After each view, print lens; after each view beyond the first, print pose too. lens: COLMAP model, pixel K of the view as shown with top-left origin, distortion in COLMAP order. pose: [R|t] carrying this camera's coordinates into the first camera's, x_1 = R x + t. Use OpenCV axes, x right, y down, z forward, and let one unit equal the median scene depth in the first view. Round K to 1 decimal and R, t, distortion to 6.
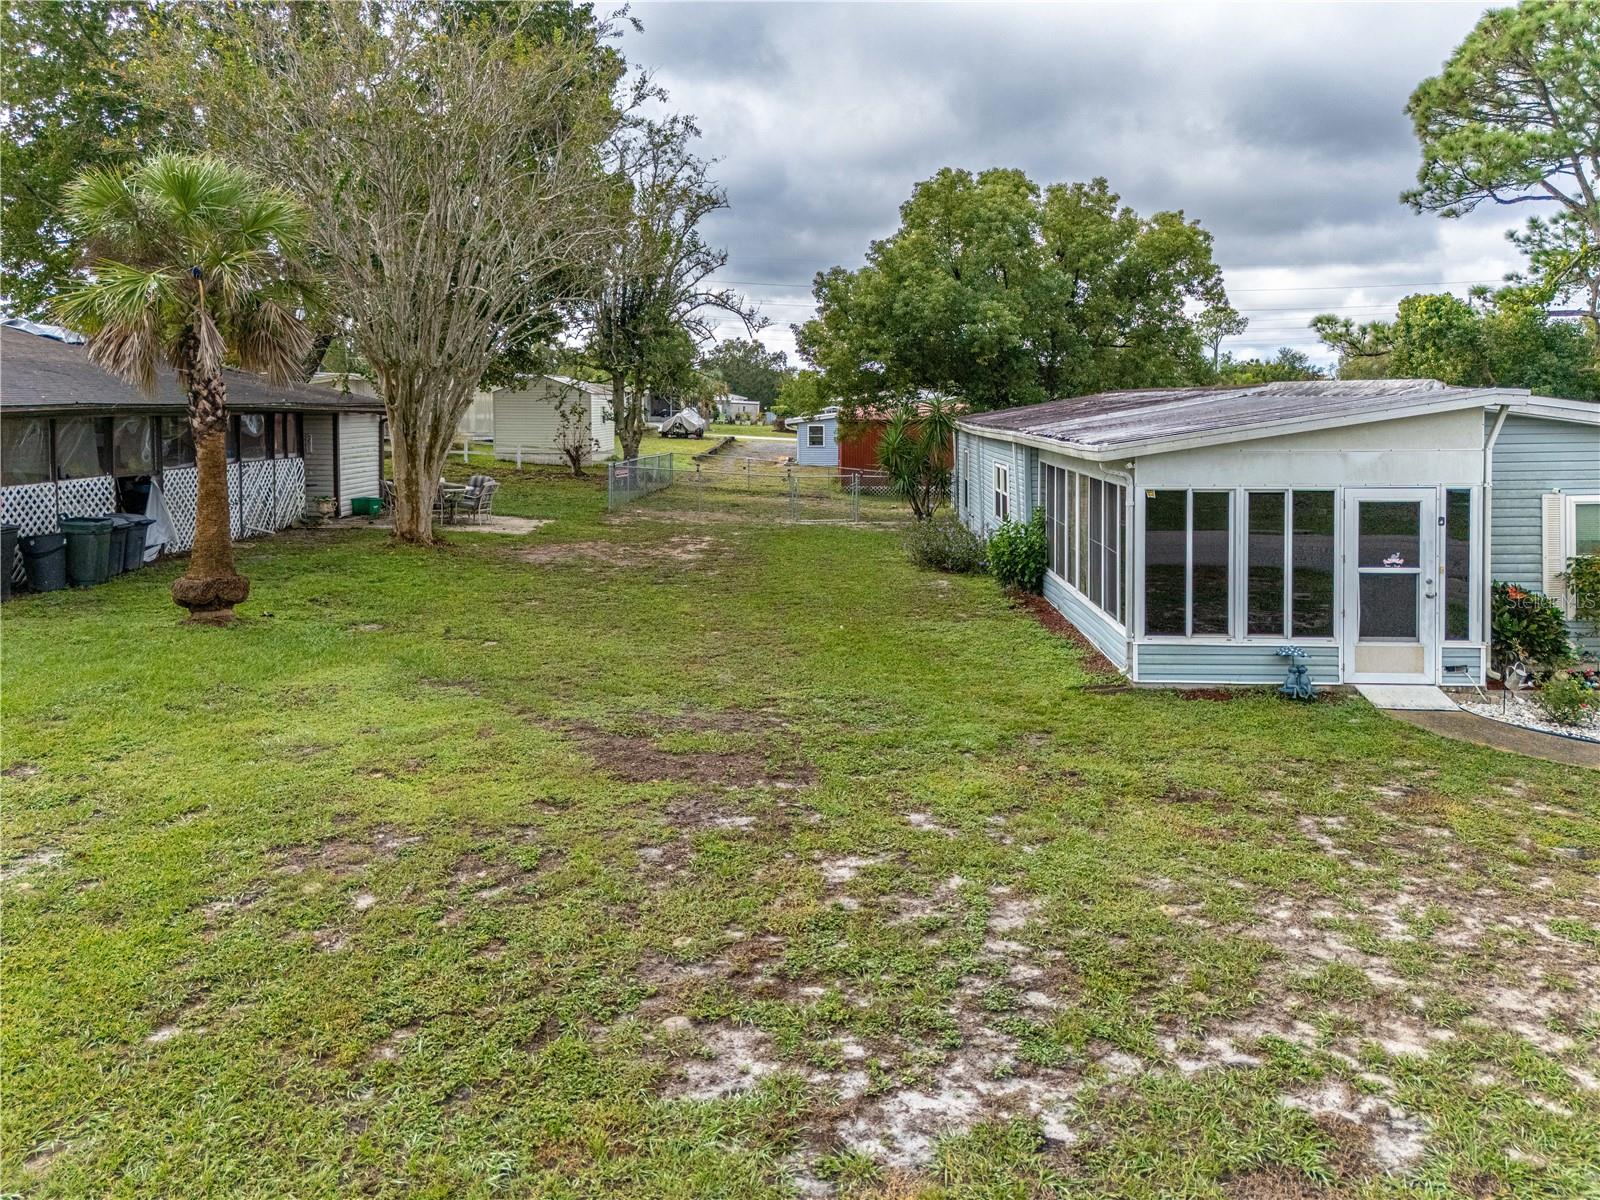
lens RADIAL K [[1218.7, 0, 806.8], [0, 1218.7, 445.8], [0, 0, 1]] dist [0.079317, -0.002147]
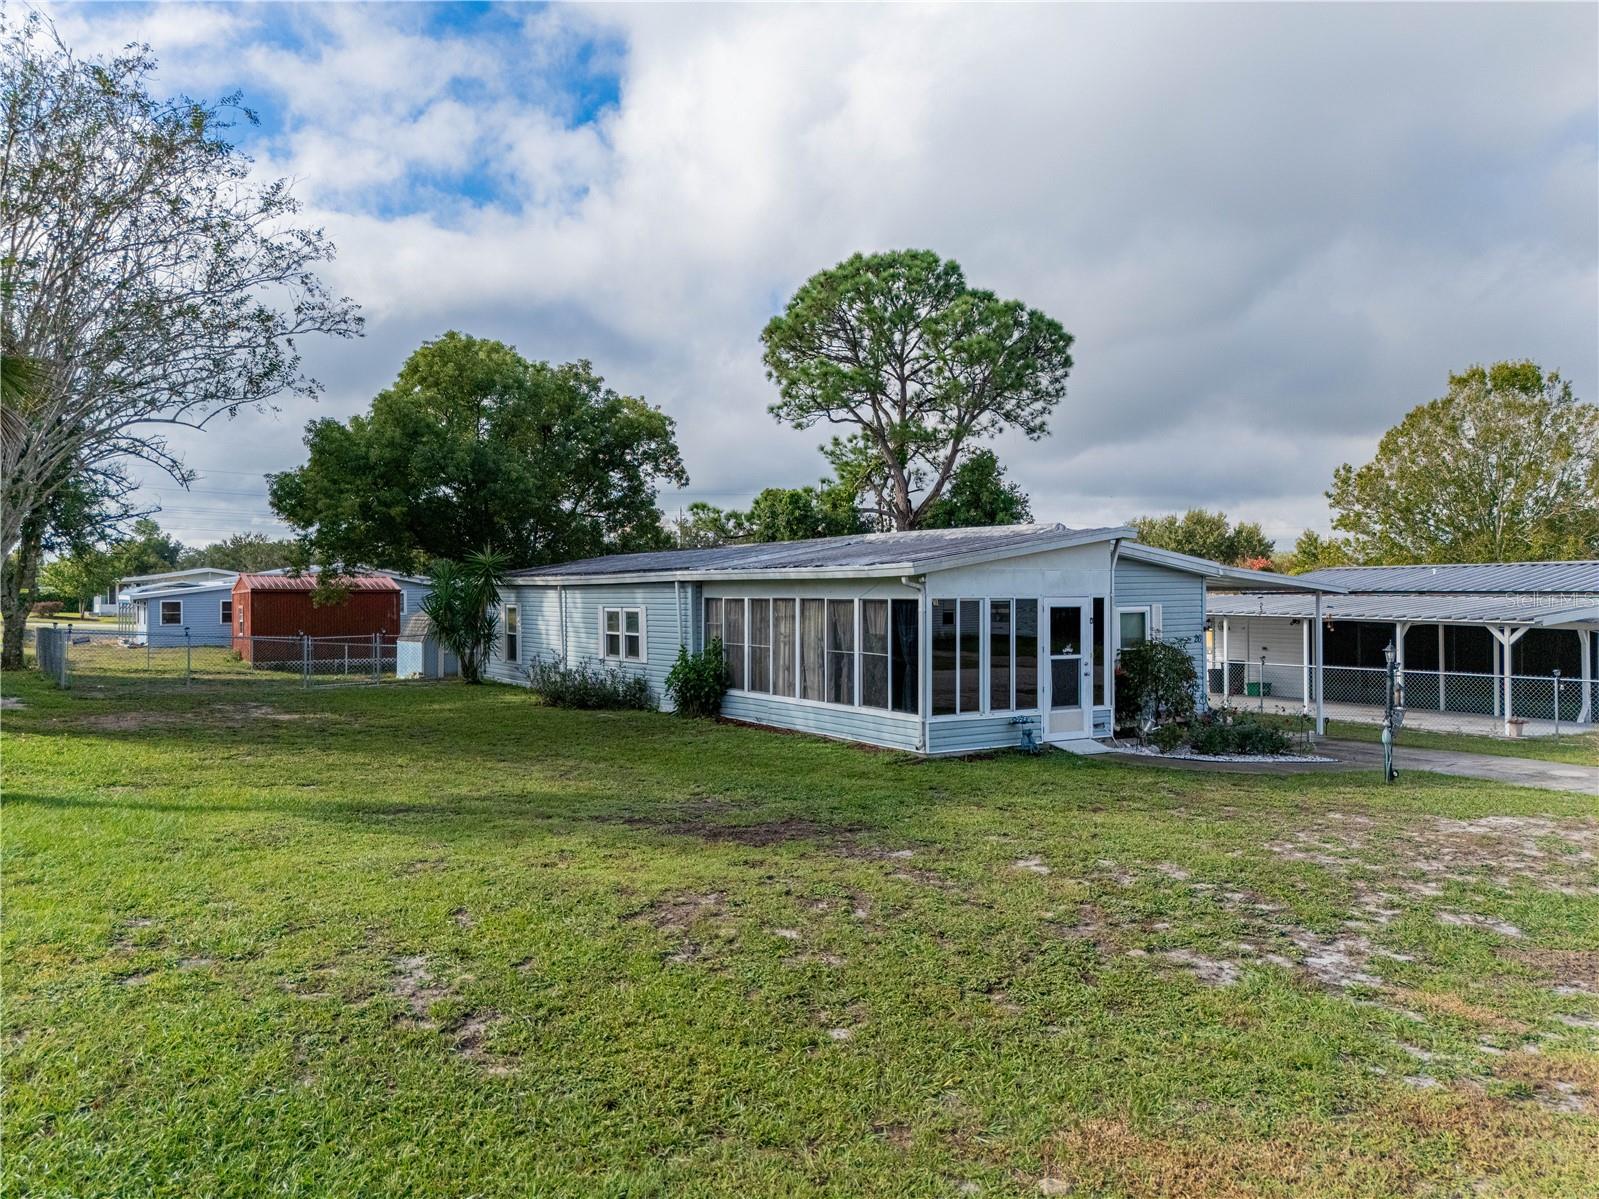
lens RADIAL K [[1170.2, 0, 808.0], [0, 1170.2, 595.3], [0, 0, 1]] dist [0.125004, -0.084461]
pose [[0.816189, 0.002027, 0.577781, -0.516368], [0.018829, 0.999369, -0.030106, 0.066022], [-0.577477, 0.035451, 0.815637, 0.098557]]
